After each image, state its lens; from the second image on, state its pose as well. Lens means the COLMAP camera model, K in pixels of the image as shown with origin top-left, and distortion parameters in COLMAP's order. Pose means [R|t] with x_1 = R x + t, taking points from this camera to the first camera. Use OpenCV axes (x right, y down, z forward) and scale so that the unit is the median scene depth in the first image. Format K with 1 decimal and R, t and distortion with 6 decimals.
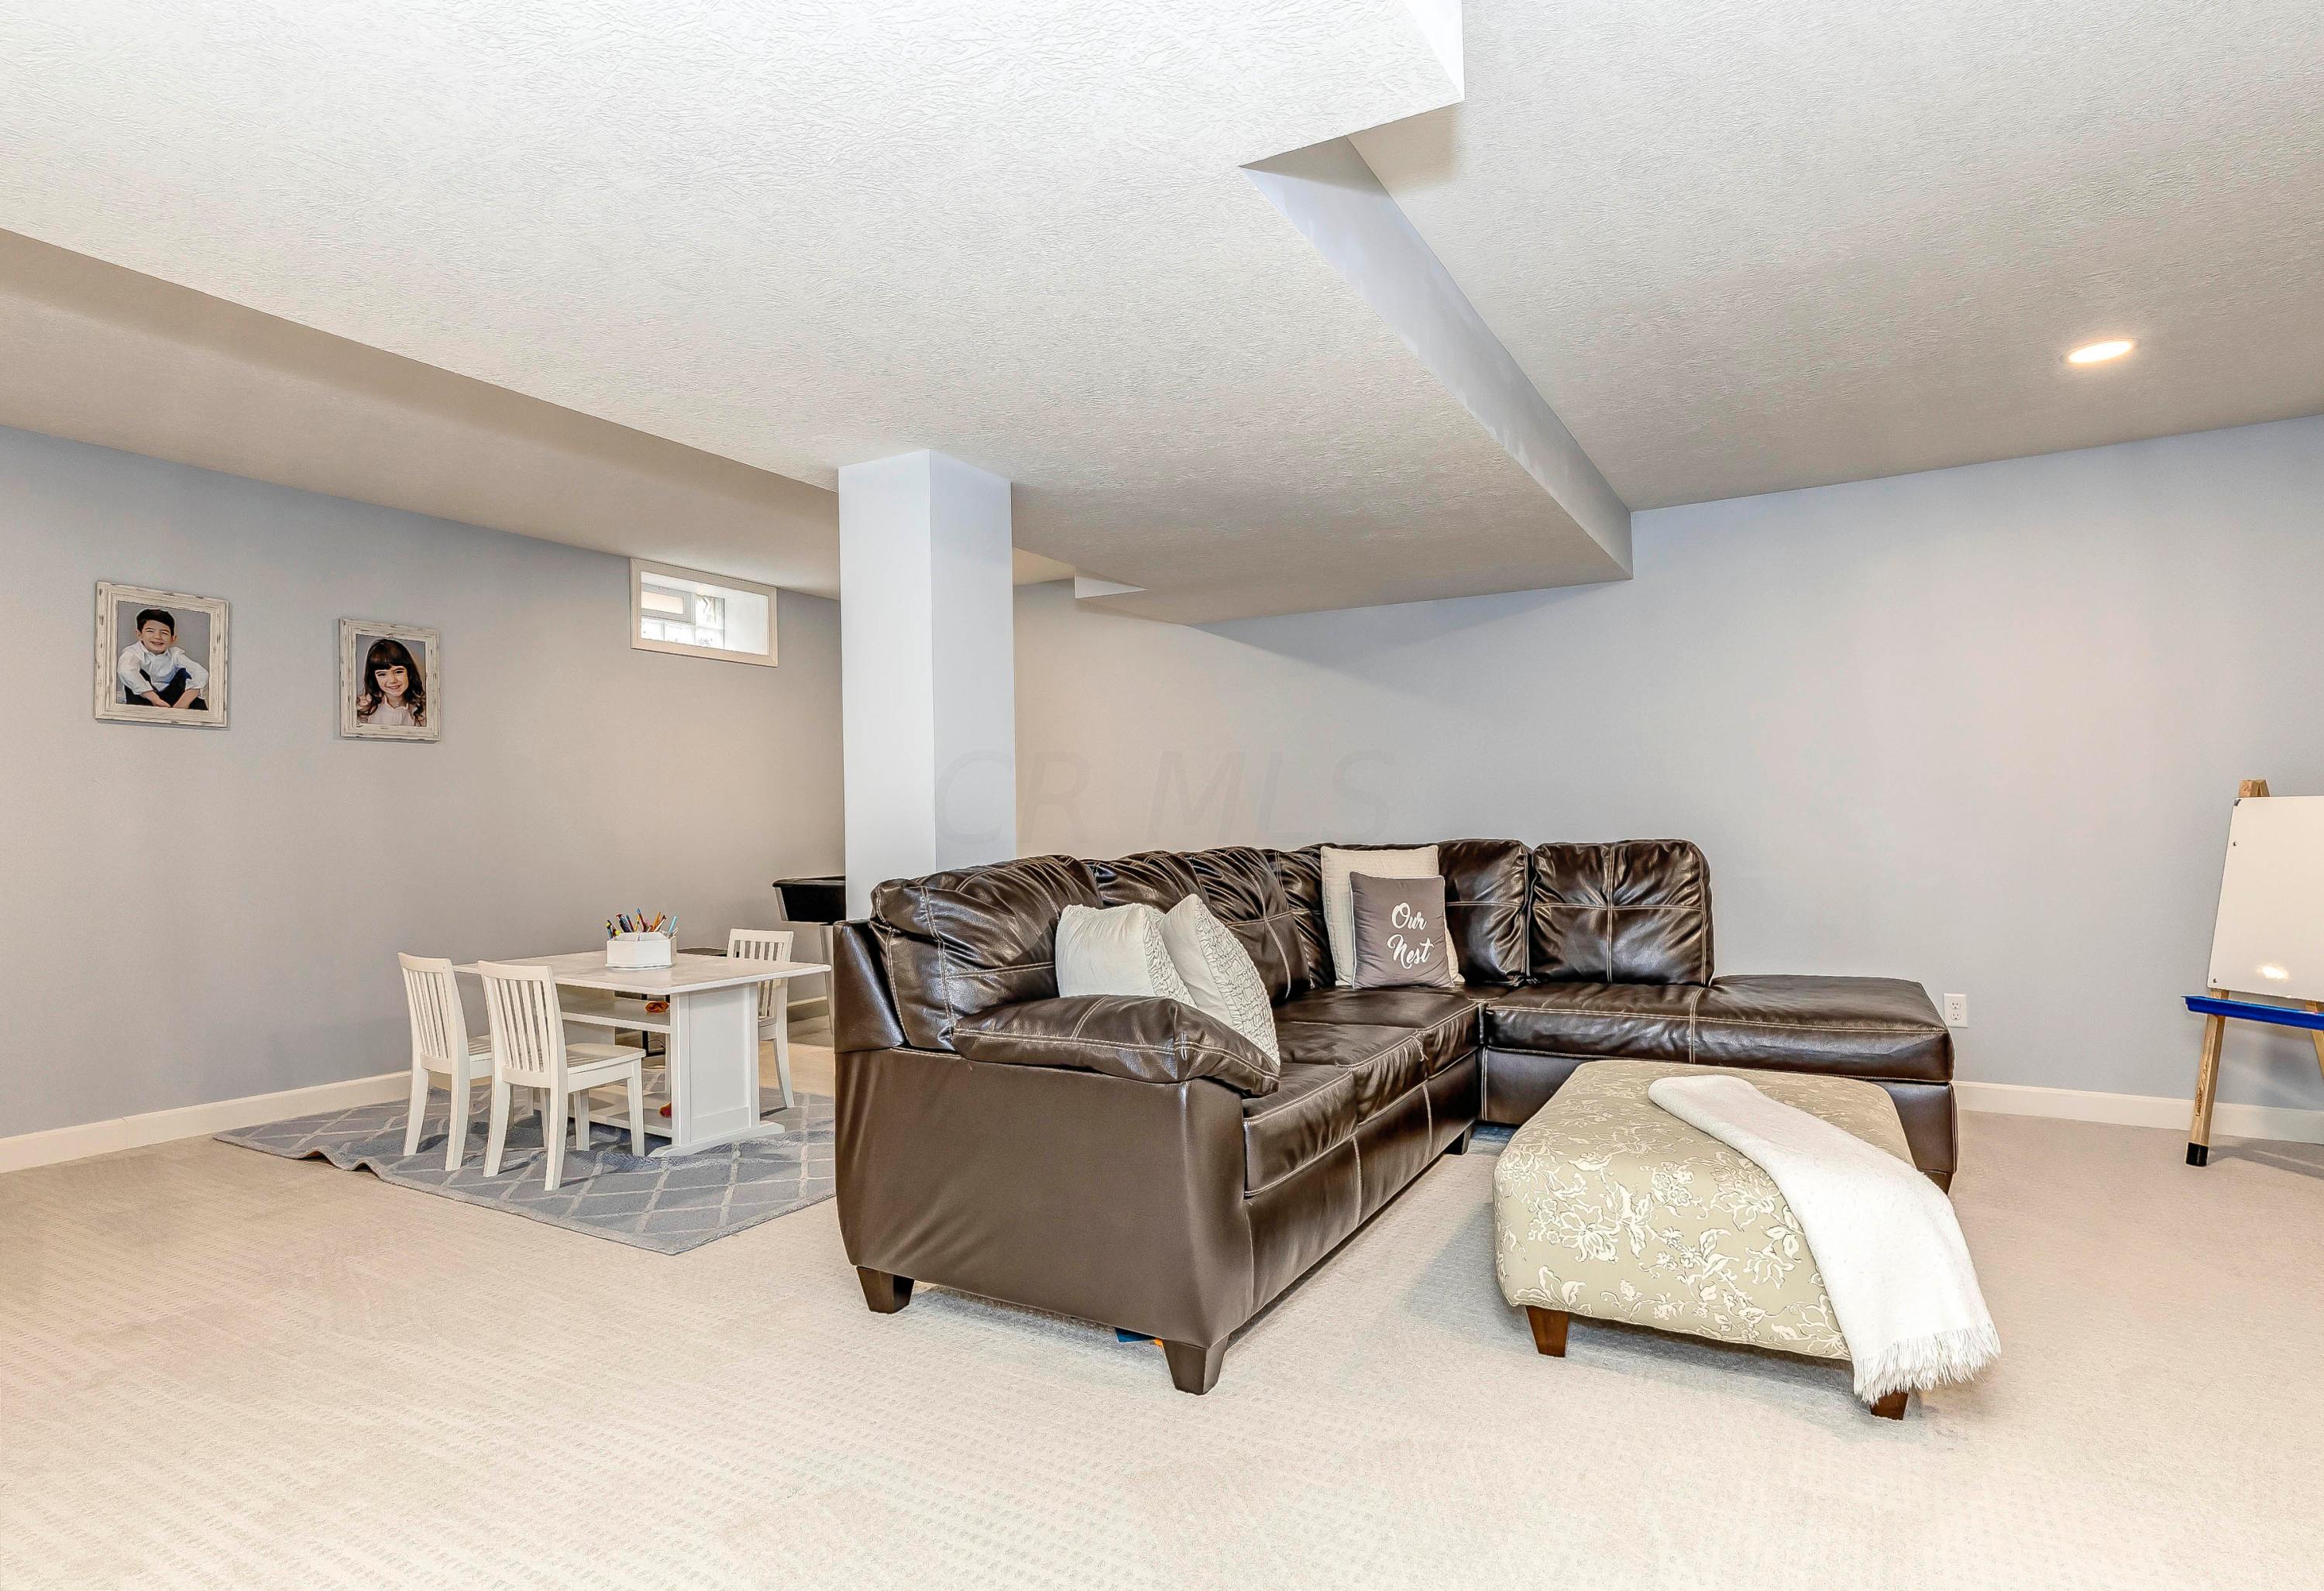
lens RADIAL K [[1241.6, 0, 1096.9], [0, 1241.6, 796.8], [0, 0, 1]] dist [0.000555, 0.000158]
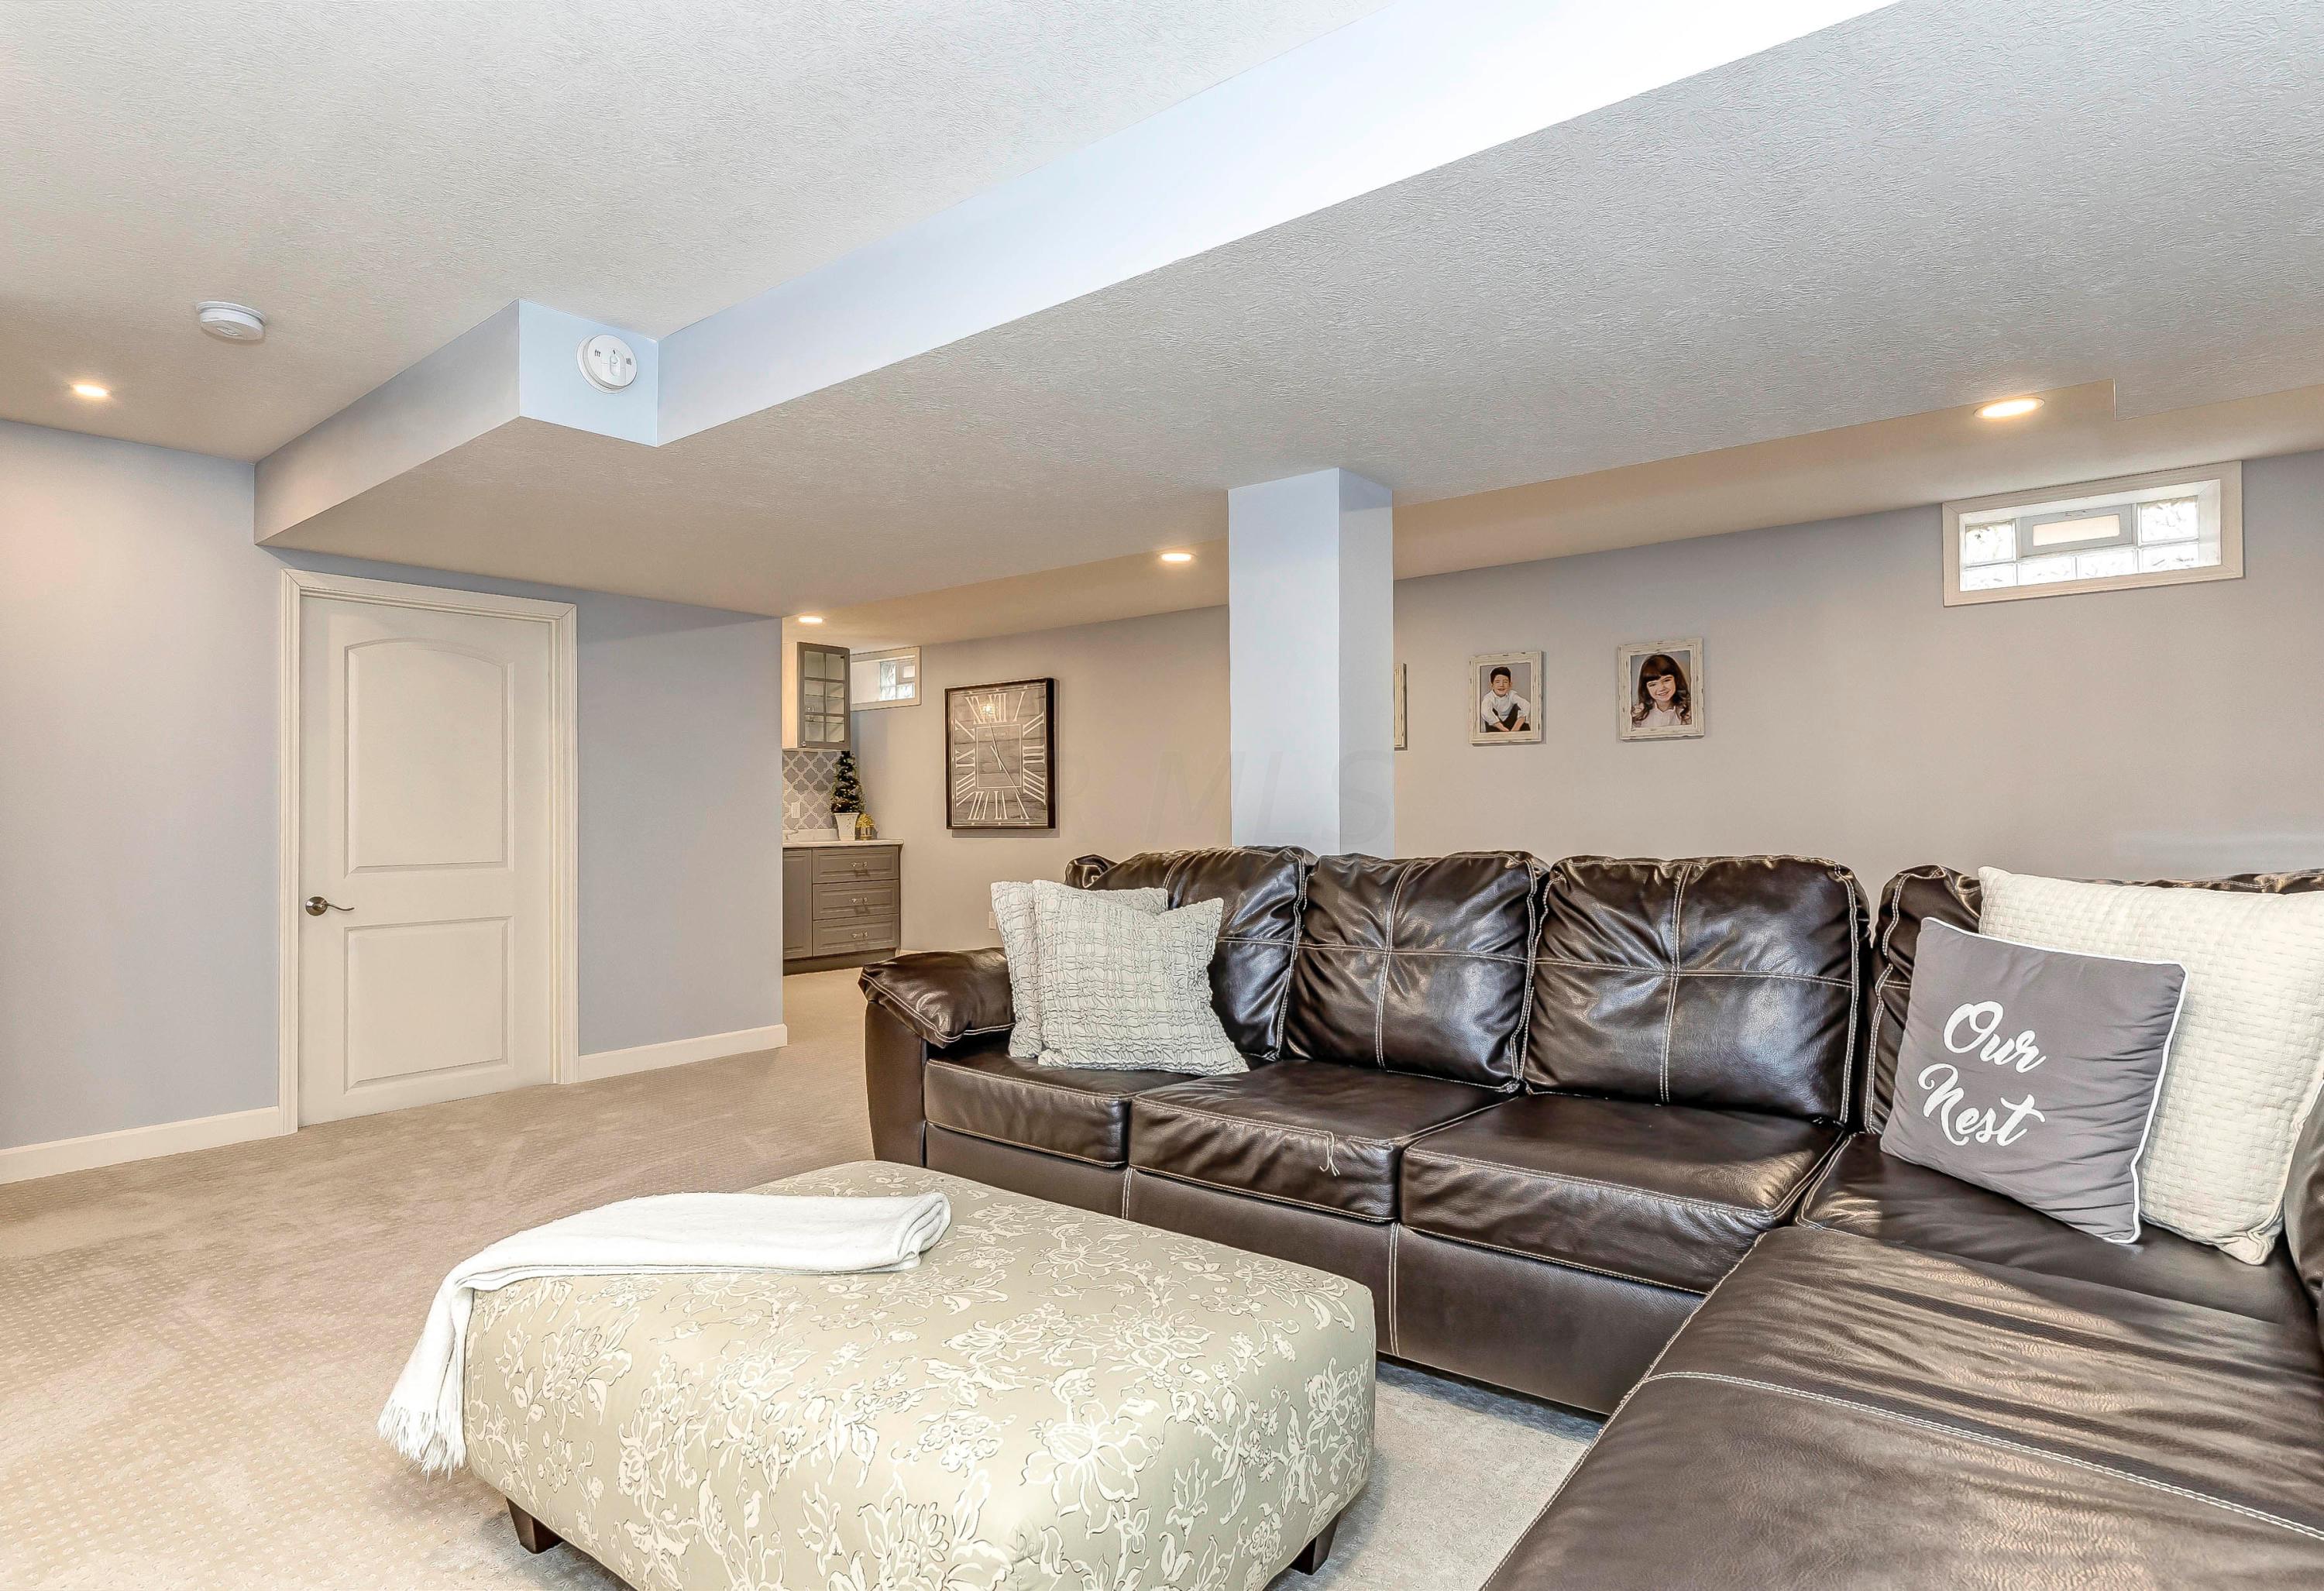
lens RADIAL K [[1274.3, 0, 1279.2], [0, 1274.3, 793.1], [0, 0, 1]] dist [0.000854, 0.000581]
pose [[-0.083934, -0.007428, -0.996444, 0.728186], [0.033313, 0.999392, -0.010256, 0.006976], [0.995914, -0.034056, -0.083636, 0.790246]]
